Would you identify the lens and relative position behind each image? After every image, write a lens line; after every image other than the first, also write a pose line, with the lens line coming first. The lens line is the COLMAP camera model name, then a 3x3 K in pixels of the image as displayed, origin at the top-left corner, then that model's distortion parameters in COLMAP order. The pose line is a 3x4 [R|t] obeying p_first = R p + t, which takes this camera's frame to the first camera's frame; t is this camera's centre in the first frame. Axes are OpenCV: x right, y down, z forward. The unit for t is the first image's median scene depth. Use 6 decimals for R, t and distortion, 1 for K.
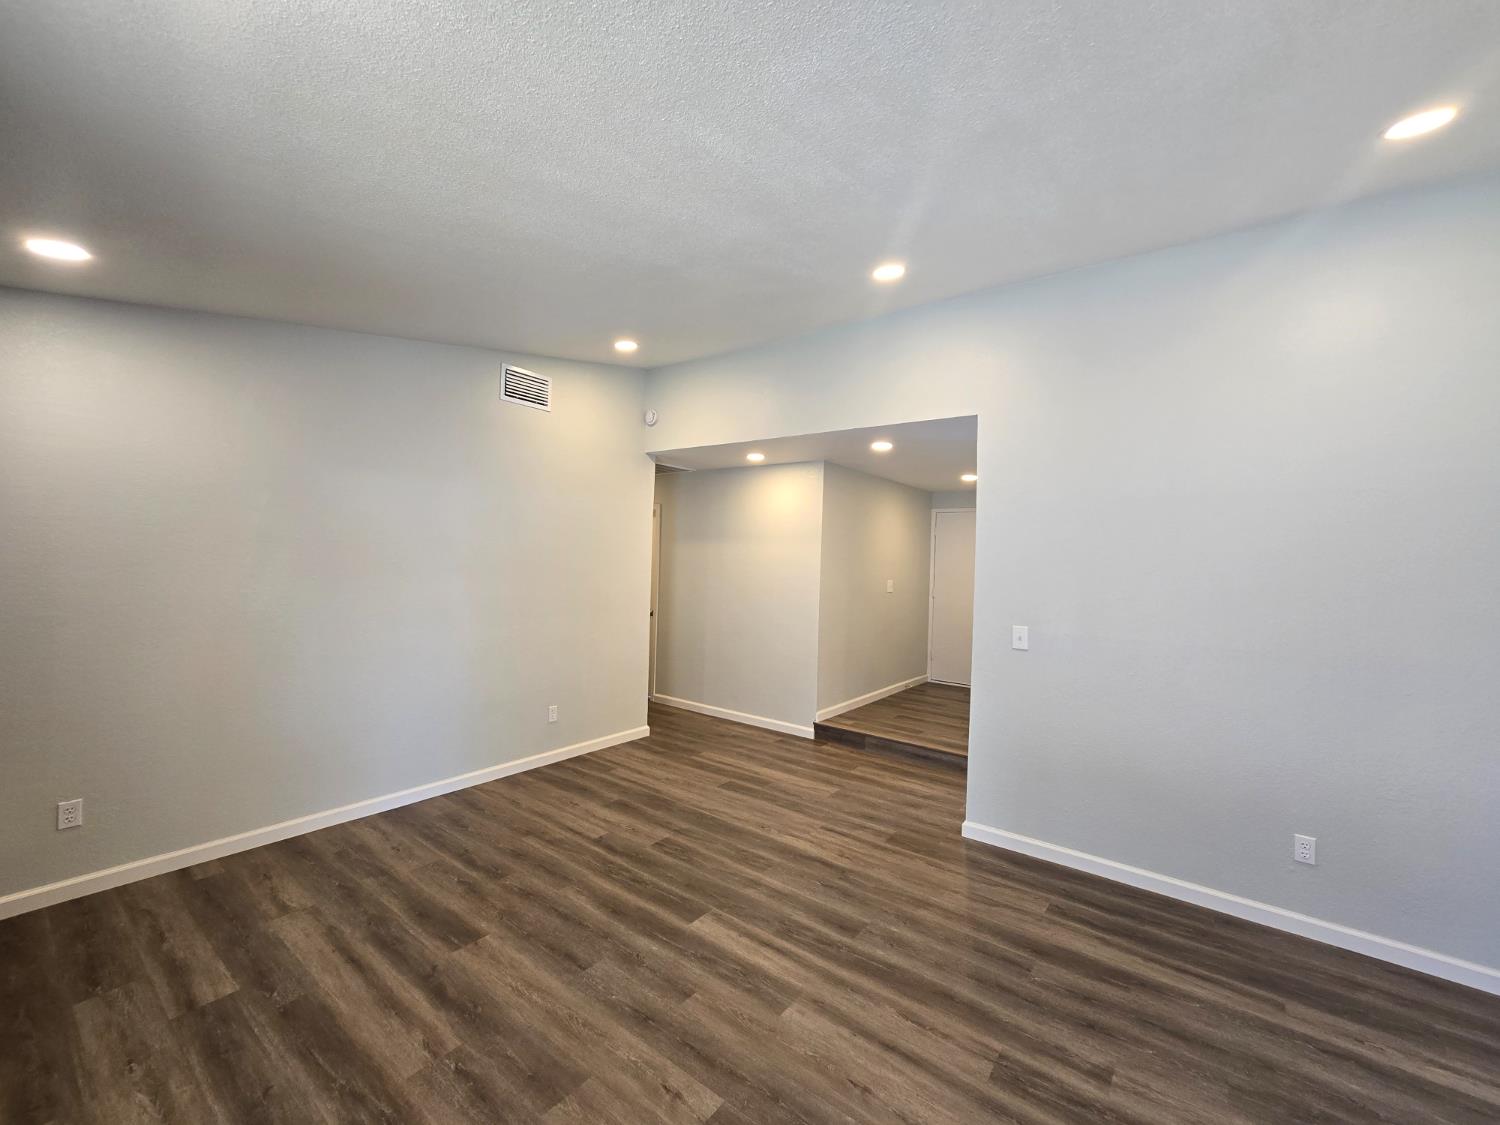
lens RADIAL K [[615.0, 0, 742.5], [0, 615.0, 557.4], [0, 0, 1]] dist [-0.001679, 0.000073]
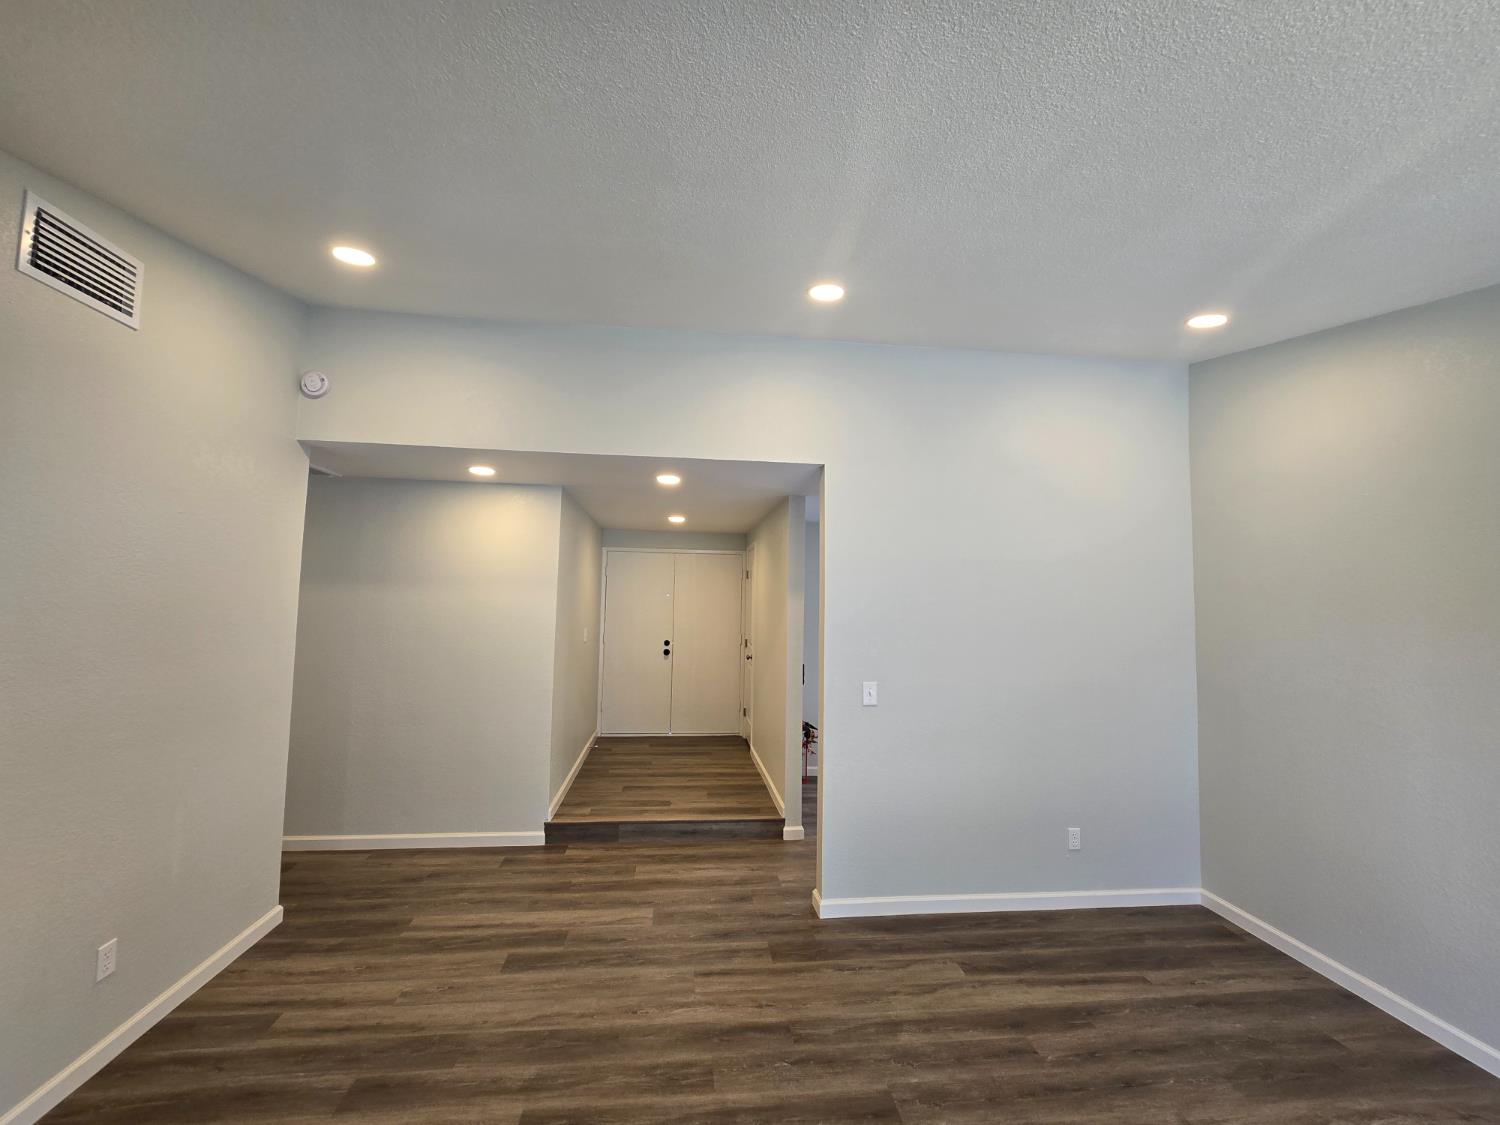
lens RADIAL K [[615.0, 0, 742.5], [0, 615.0, 557.4], [0, 0, 1]] dist [-0.001679, 0.000073]
pose [[0.719638, 0.033215, 0.693554, -0.317948], [-0.001181, 0.998912, -0.046614, -0.034702], [-0.694348, 0.032726, 0.718895, 0.338292]]
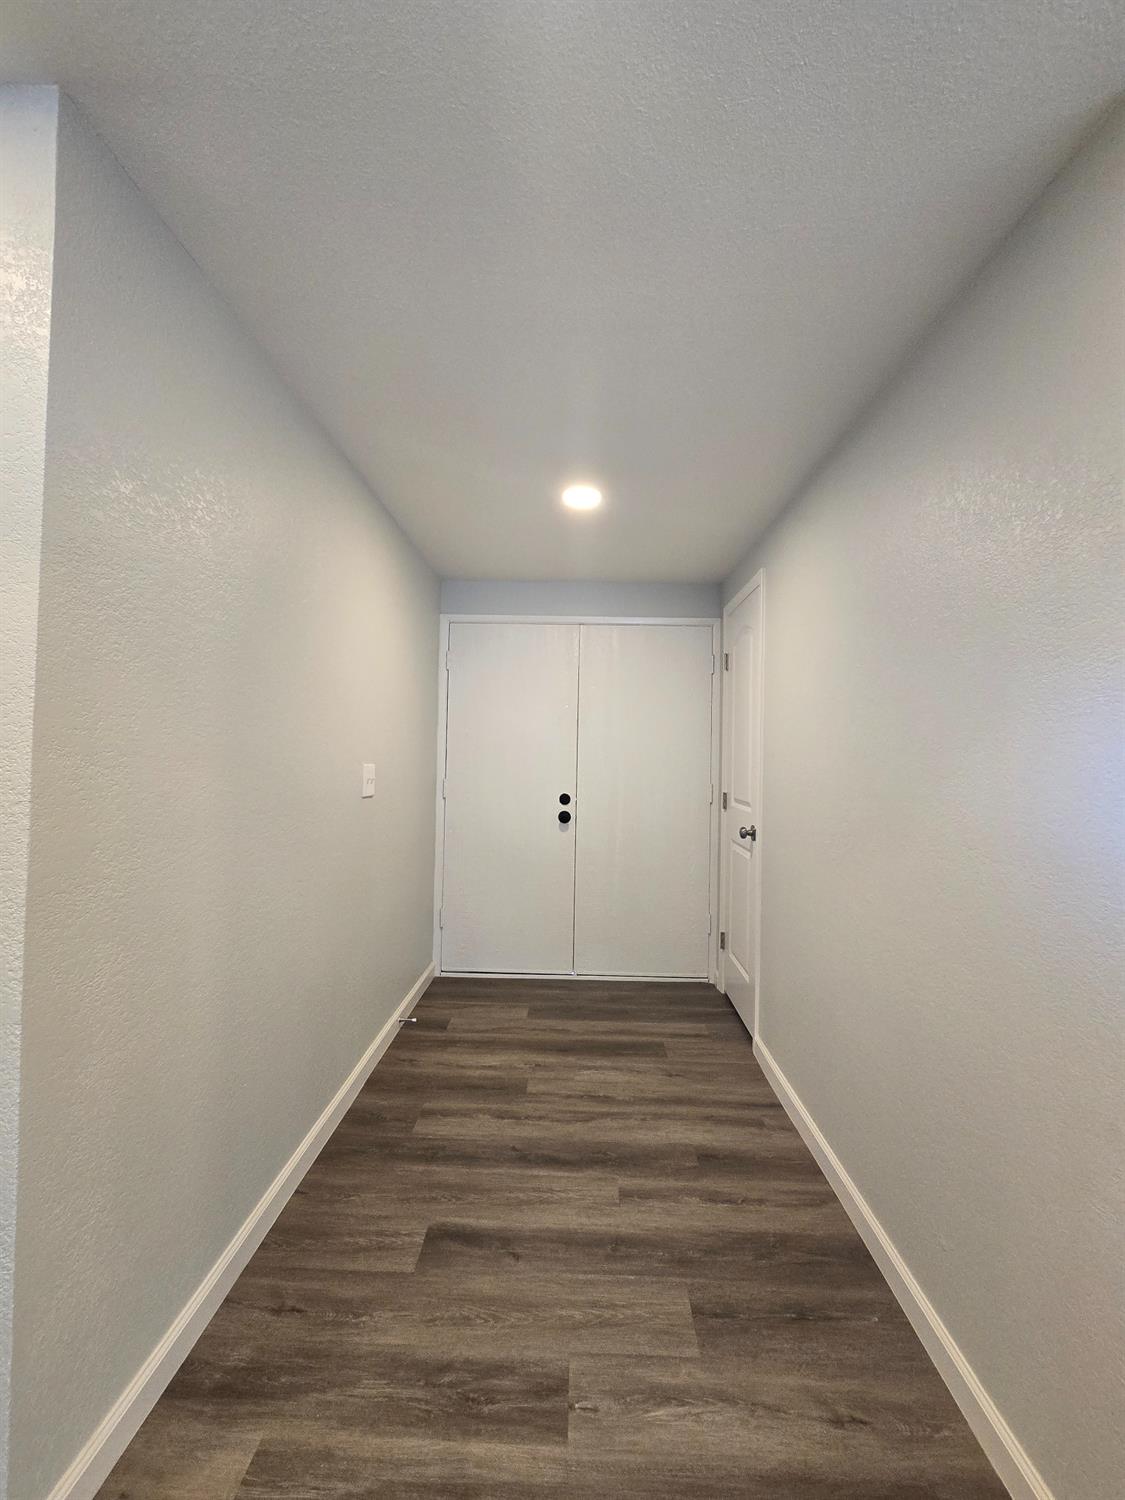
lens RADIAL K [[615.0, 0, 564.6], [0, 615.0, 741.3], [0, 0, 1]] dist [-0.001679, 0.000073]
pose [[0.807082, -0.001352, 0.590438, 0.181898], [0.002423, 0.999997, -0.001023, 0.037922], [-0.590435, 0.002257, 0.807082, 0.980980]]
